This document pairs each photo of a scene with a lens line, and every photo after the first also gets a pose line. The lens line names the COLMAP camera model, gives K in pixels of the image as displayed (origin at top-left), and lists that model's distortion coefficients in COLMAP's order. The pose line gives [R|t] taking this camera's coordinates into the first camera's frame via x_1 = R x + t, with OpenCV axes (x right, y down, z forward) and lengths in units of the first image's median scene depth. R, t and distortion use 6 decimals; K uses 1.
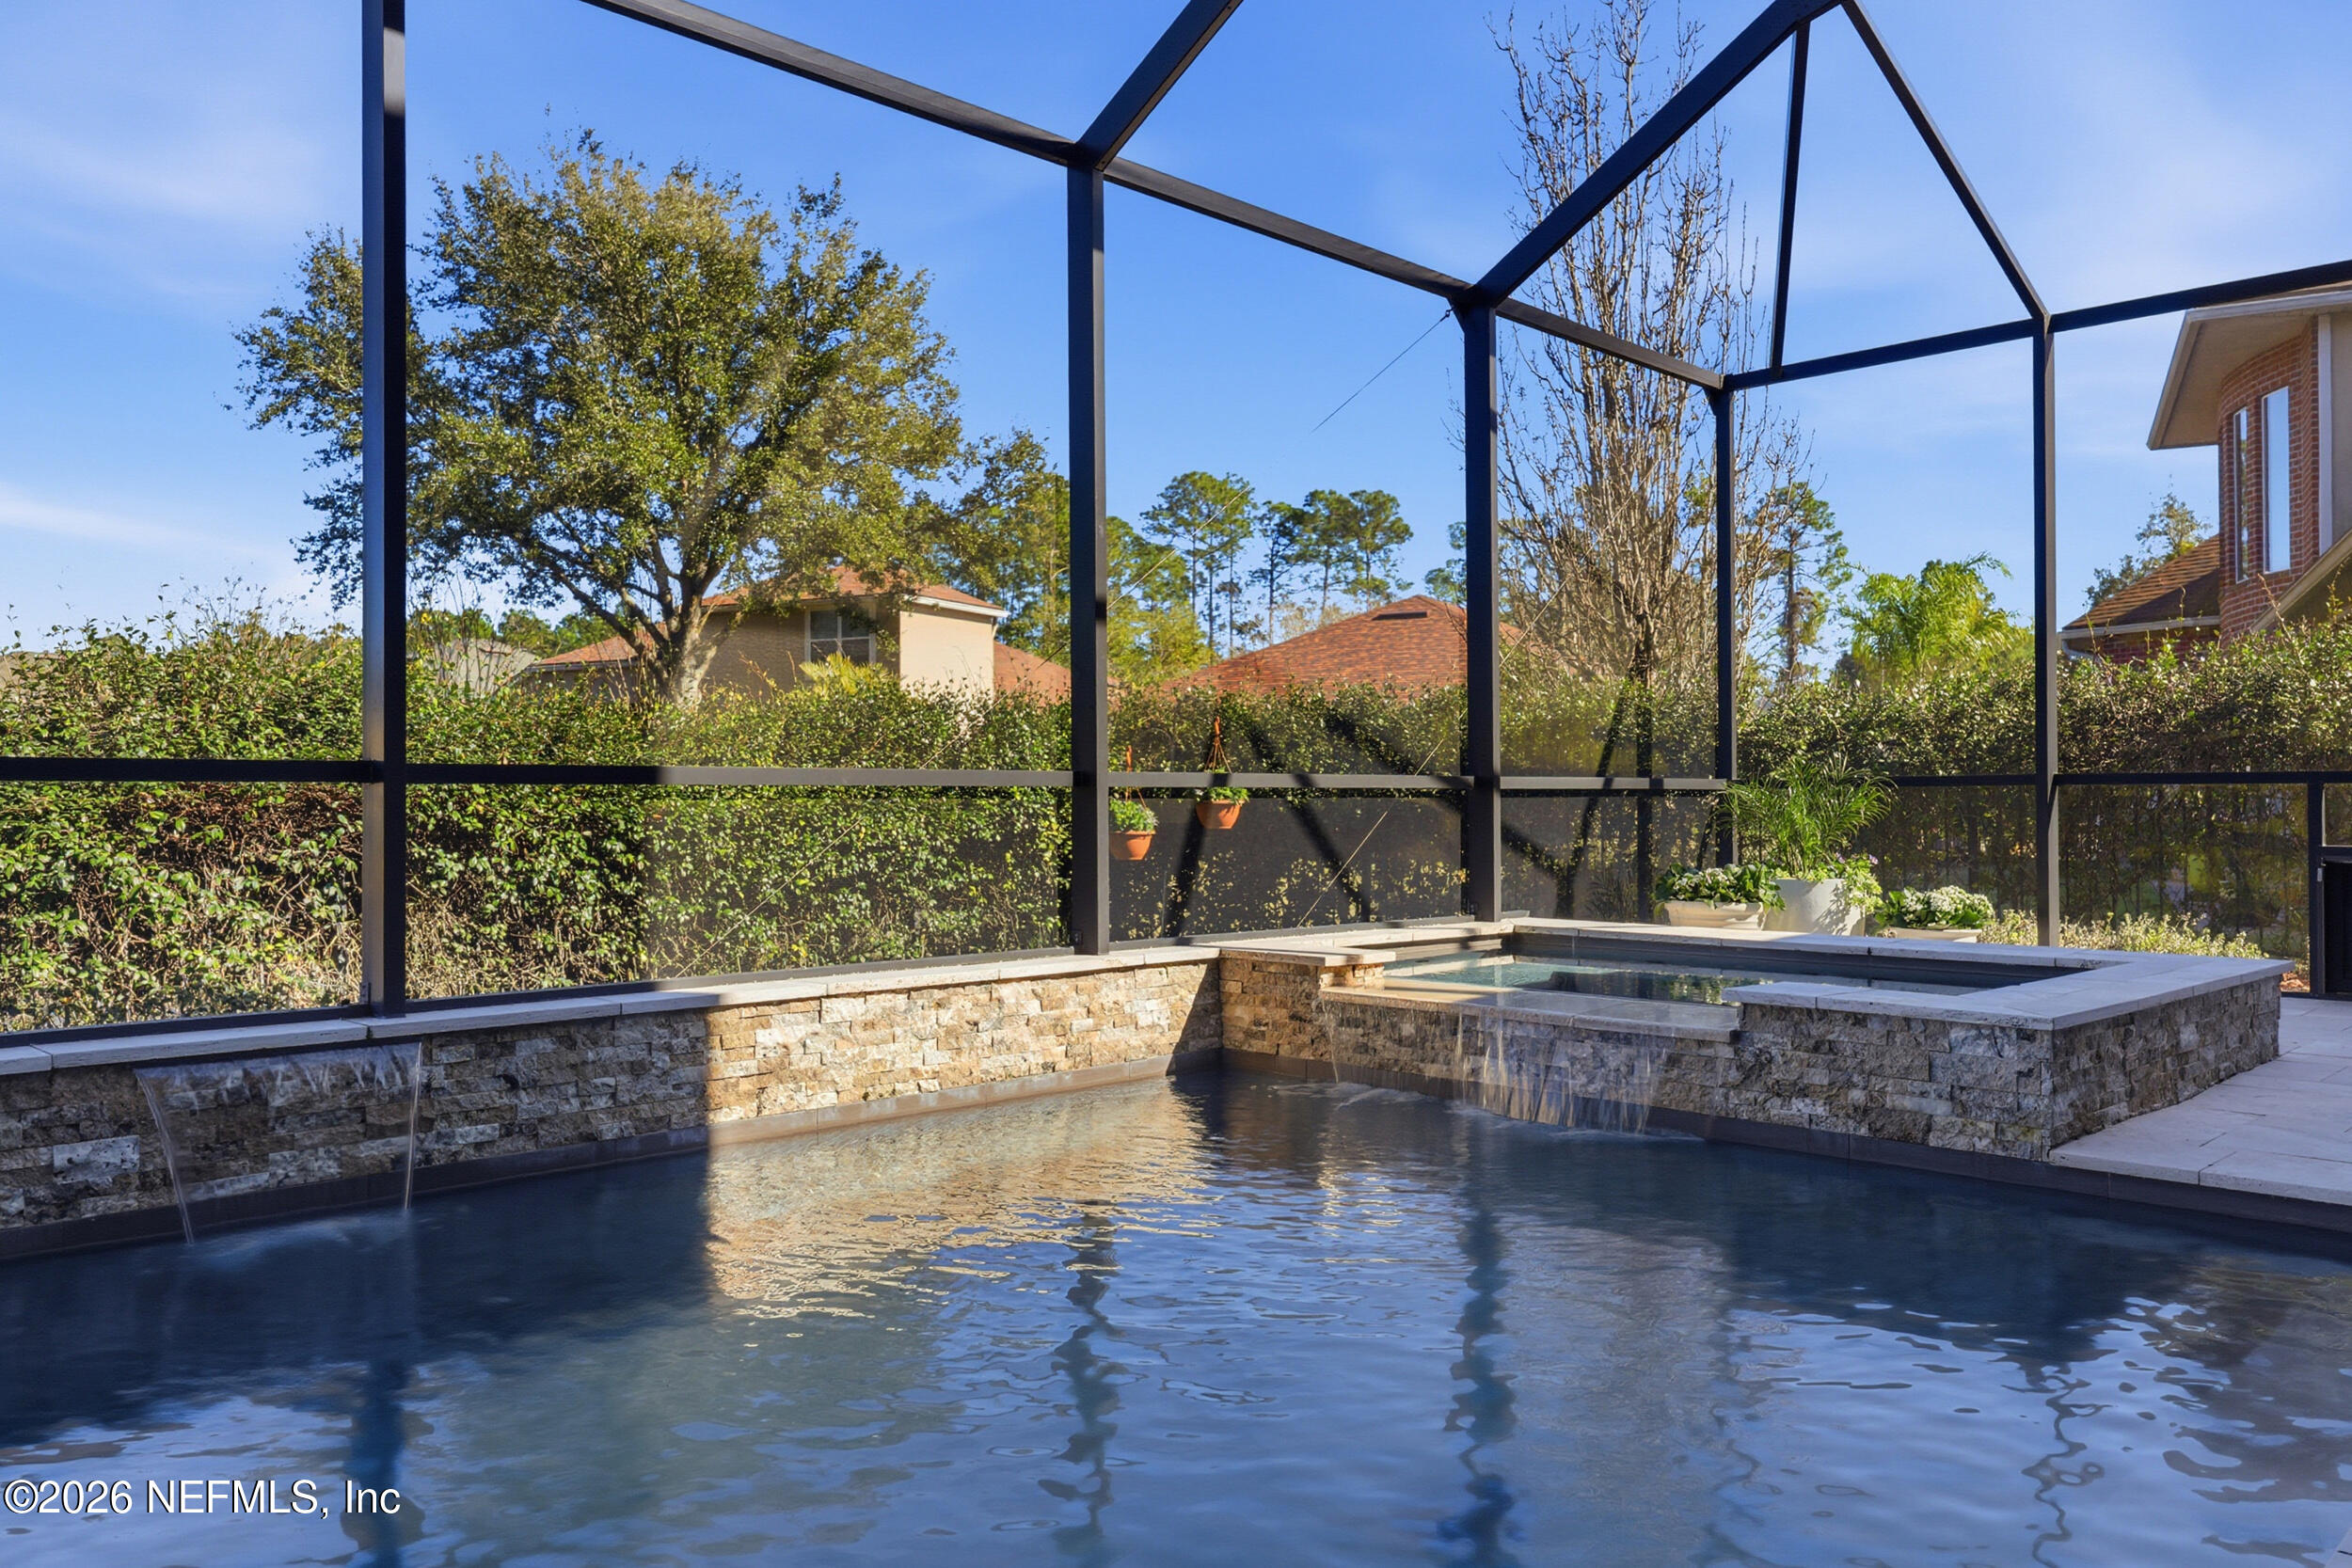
lens RADIAL K [[1709.0, 0, 1181.4], [0, 1709.0, 795.9], [0, 0, 1]] dist [0.013830, 0.005220]
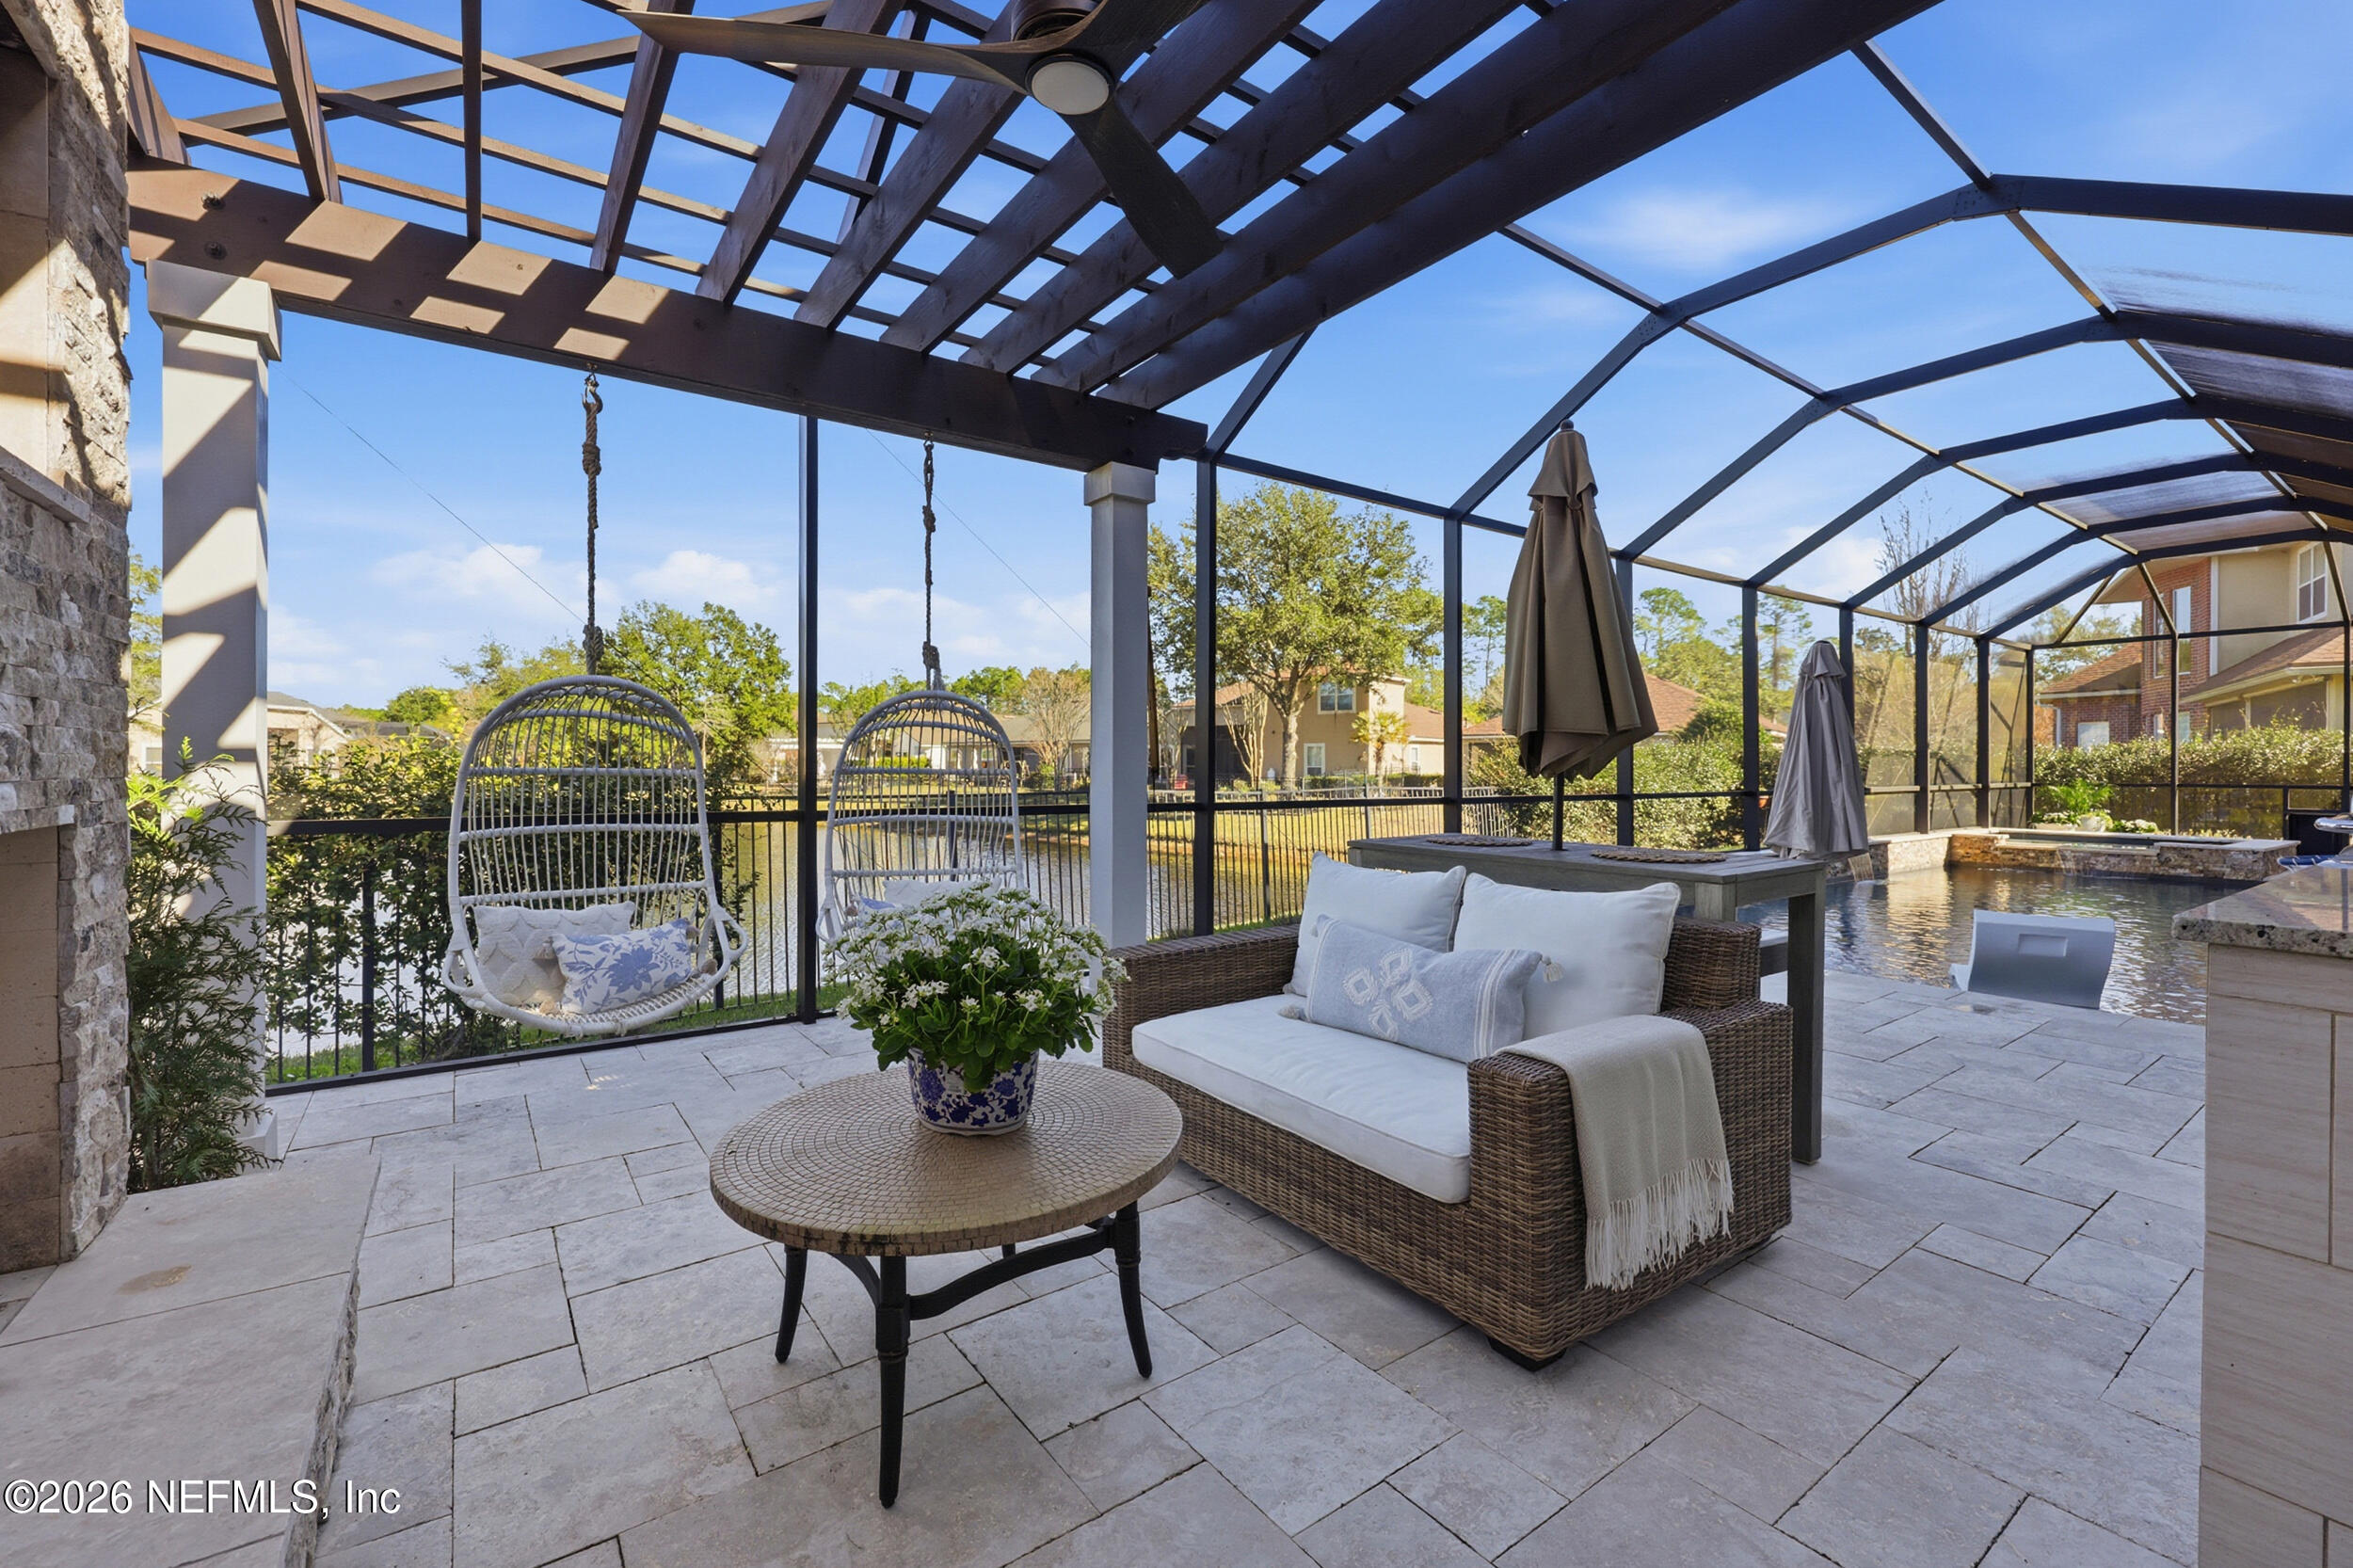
lens RADIAL K [[983.7, 0, 1164.4], [0, 983.7, 774.5], [0, 0, 1]] dist [0.006950, 0.000032]
pose [[0.984713, 0.005515, -0.174095, -1.240491], [-0.003424, 0.999918, 0.012308, -0.057980], [0.174148, -0.011524, 0.984652, -1.362059]]
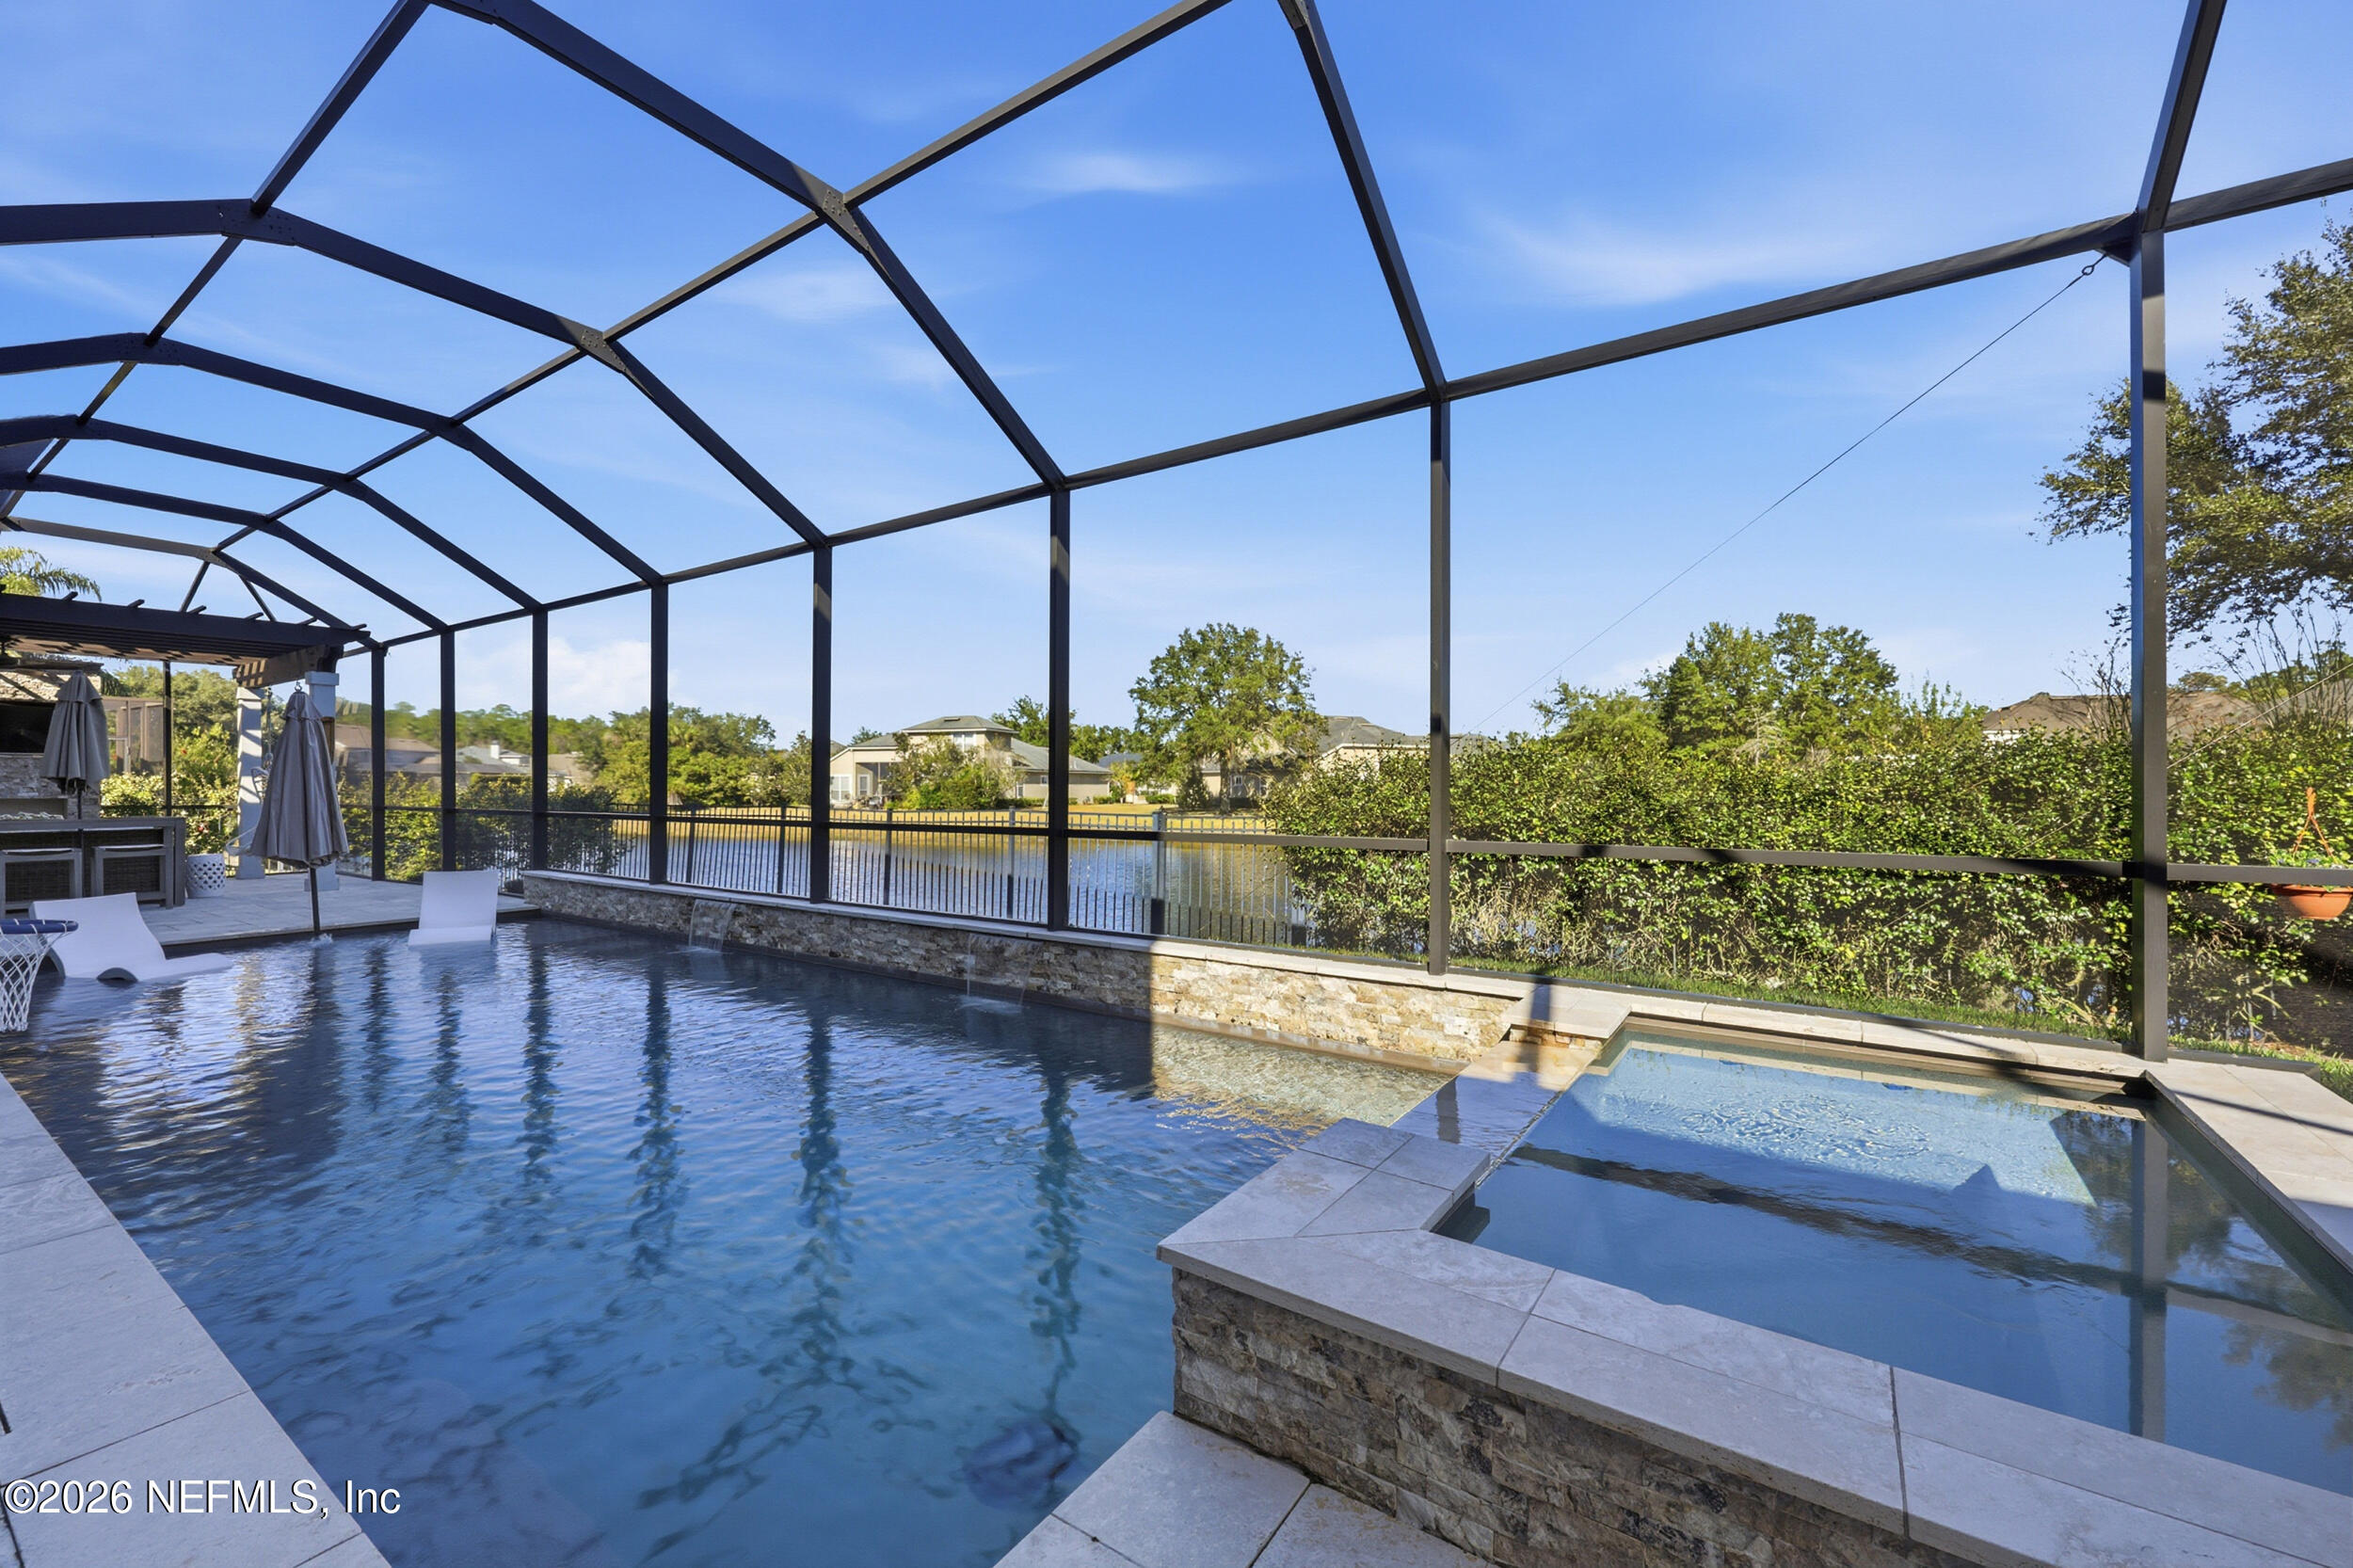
lens RADIAL K [[983.7, 0, 1181.8], [0, 983.7, 787.7], [0, 0, 1]] dist [0.006950, 0.000032]
pose [[0.173370, 0.002850, -0.984853, 0.640220], [-0.000252, 0.999996, 0.002849, -0.054138], [0.984857, -0.000245, 0.173370, 0.615095]]
